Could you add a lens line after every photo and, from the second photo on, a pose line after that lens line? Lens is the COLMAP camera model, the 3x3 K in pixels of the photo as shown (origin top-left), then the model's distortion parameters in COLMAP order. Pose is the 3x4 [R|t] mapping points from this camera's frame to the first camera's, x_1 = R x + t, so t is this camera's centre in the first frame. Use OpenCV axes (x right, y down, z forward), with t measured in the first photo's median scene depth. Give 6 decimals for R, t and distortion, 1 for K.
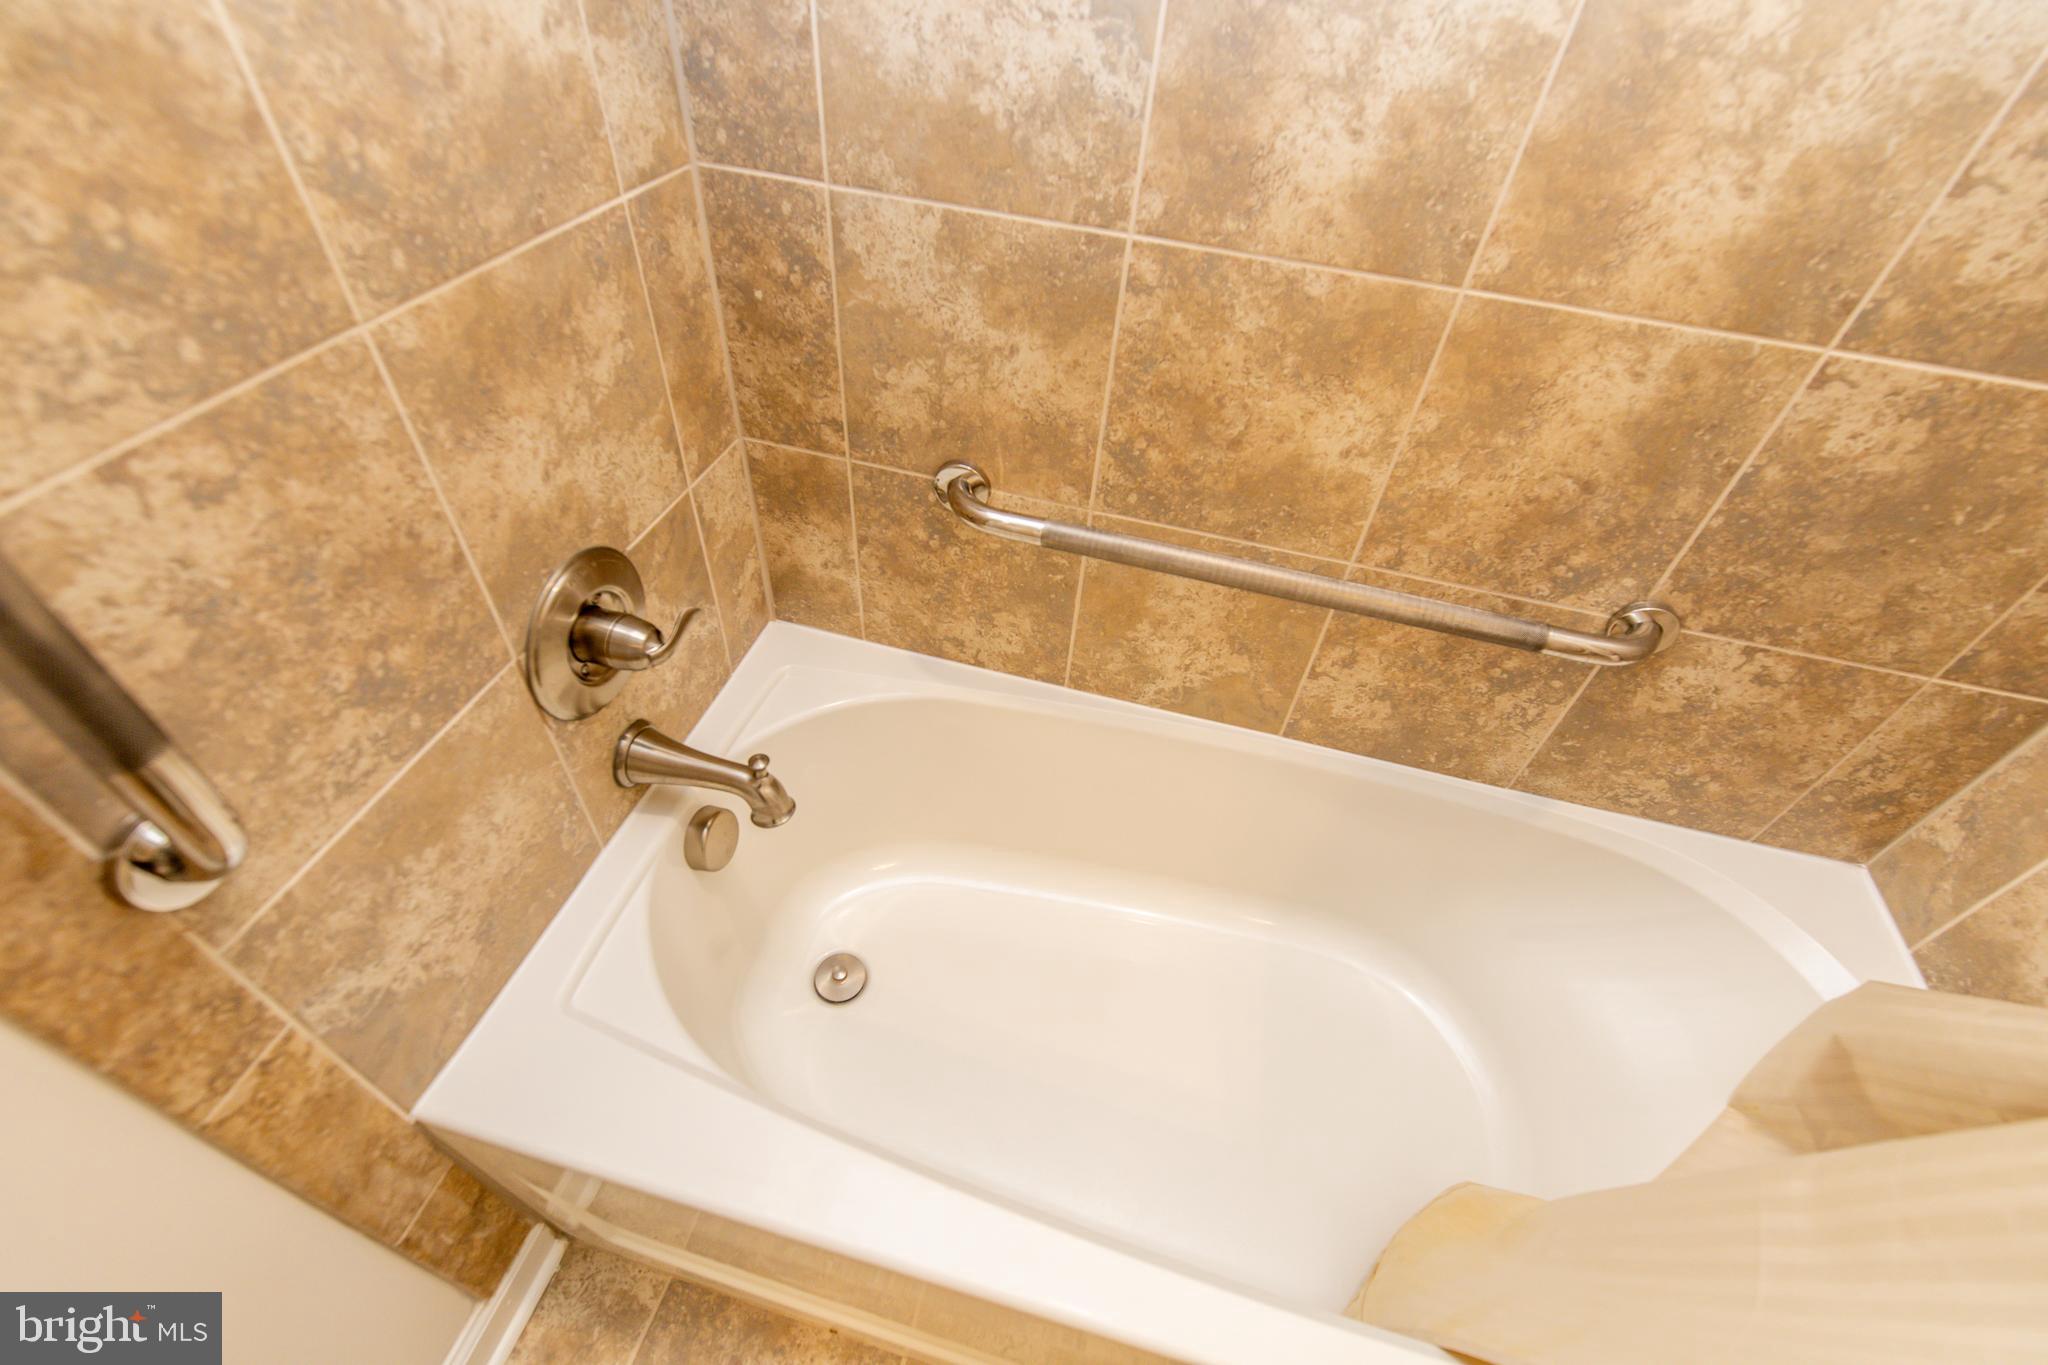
lens RADIAL K [[875.0, 0, 1028.3], [0, 875.0, 690.8], [0, 0, 1]] dist [-0.001440, -0.000730]
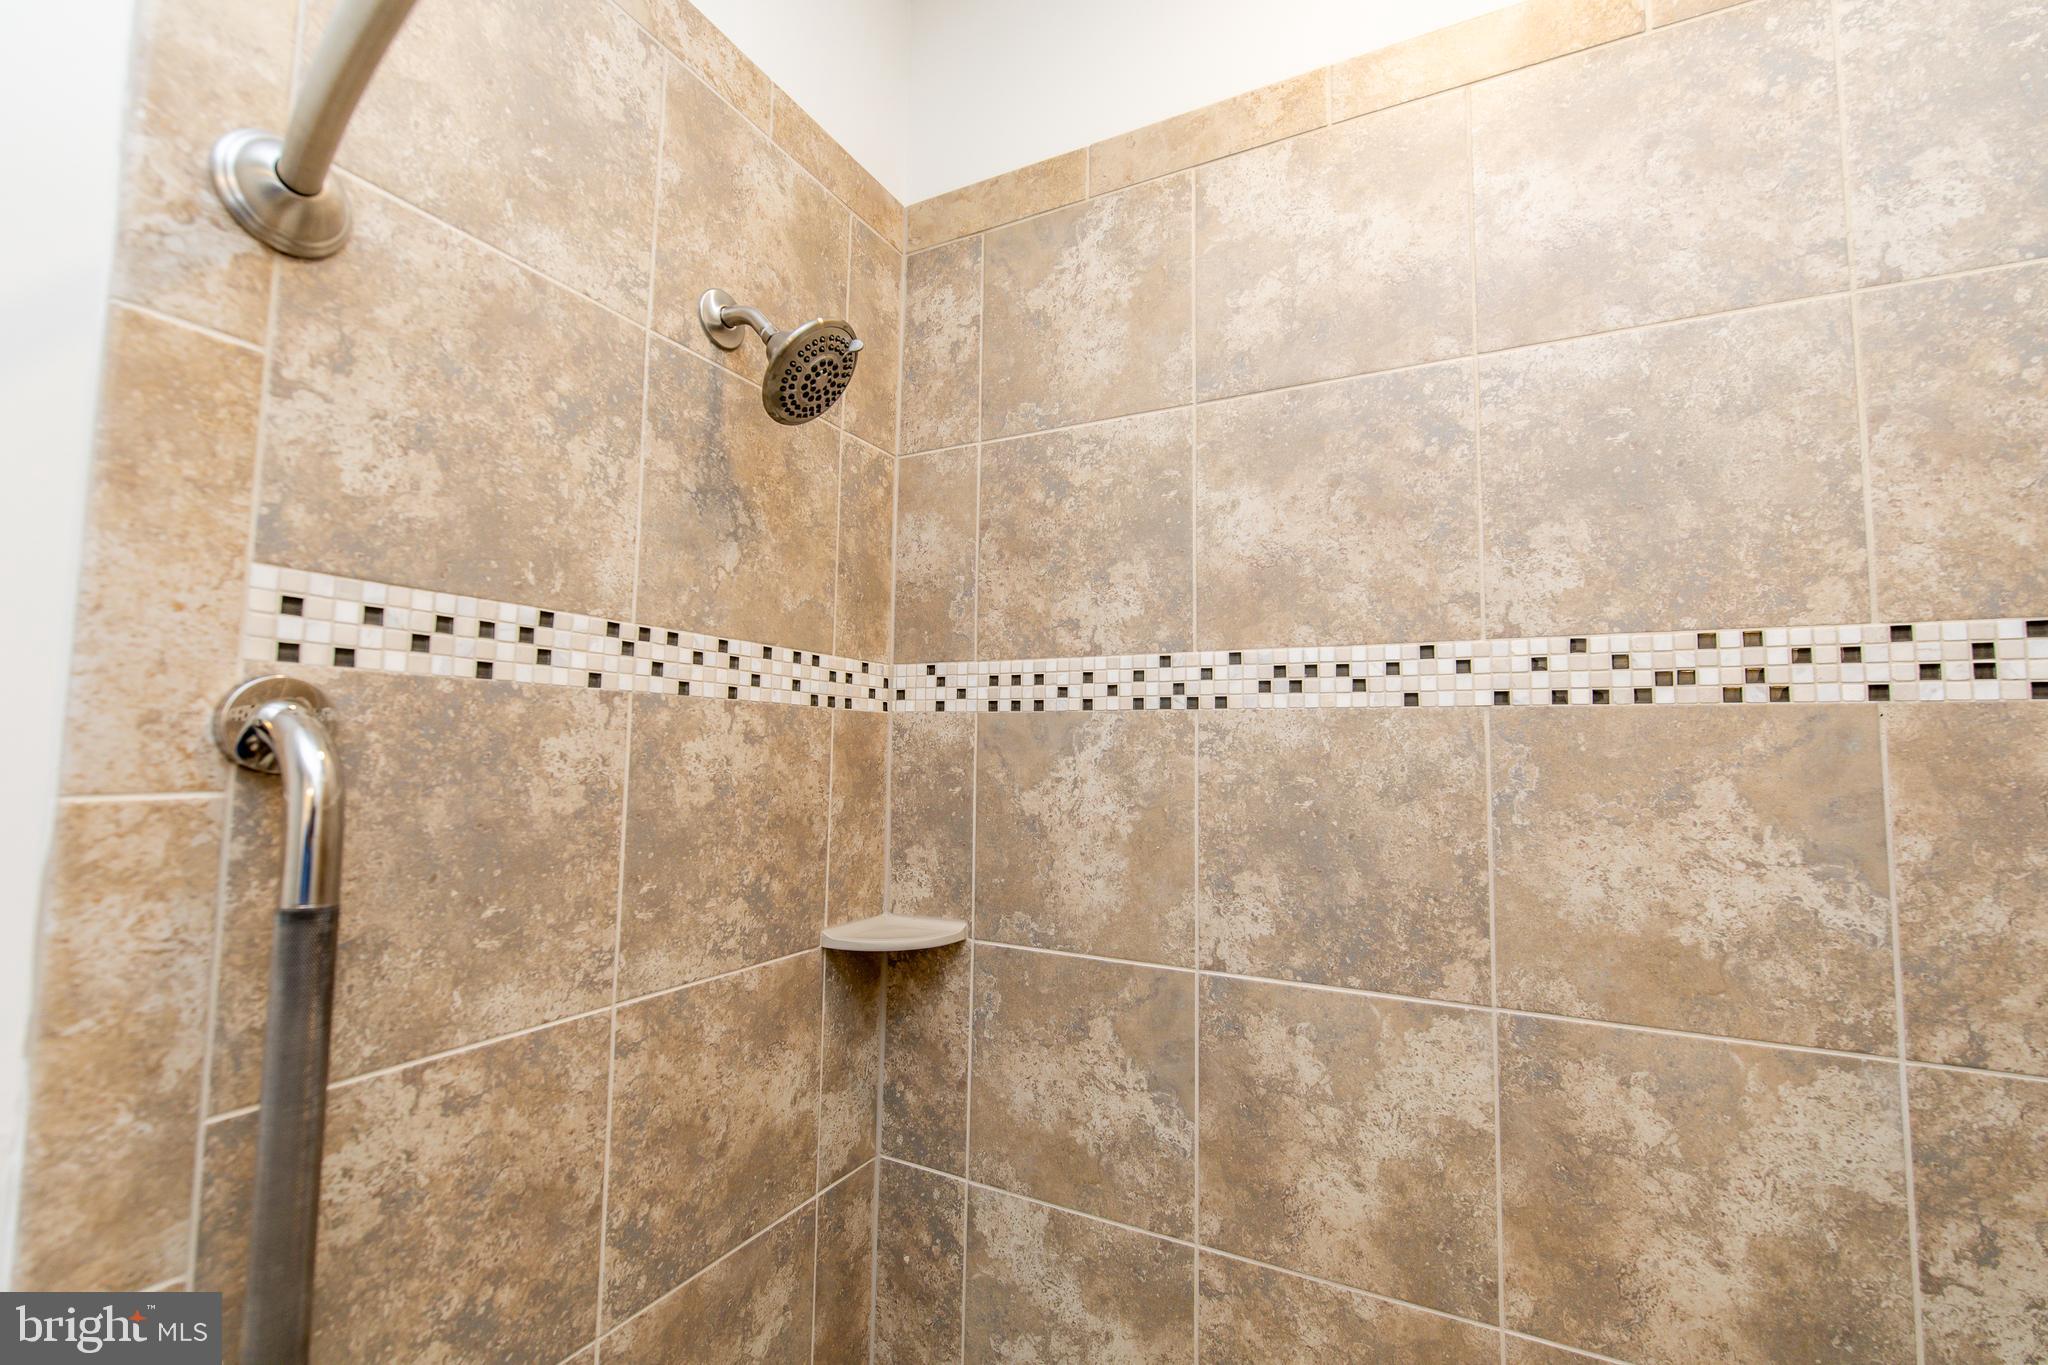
lens RADIAL K [[875.0, 0, 1030.8], [0, 875.0, 680.6], [0, 0, 1]] dist [-0.001440, -0.000730]
pose [[0.972670, -0.078393, -0.218556, 0.218839], [-0.117230, 0.646695, -0.753686, -0.090087], [0.200423, 0.758710, 0.619831, -0.382316]]
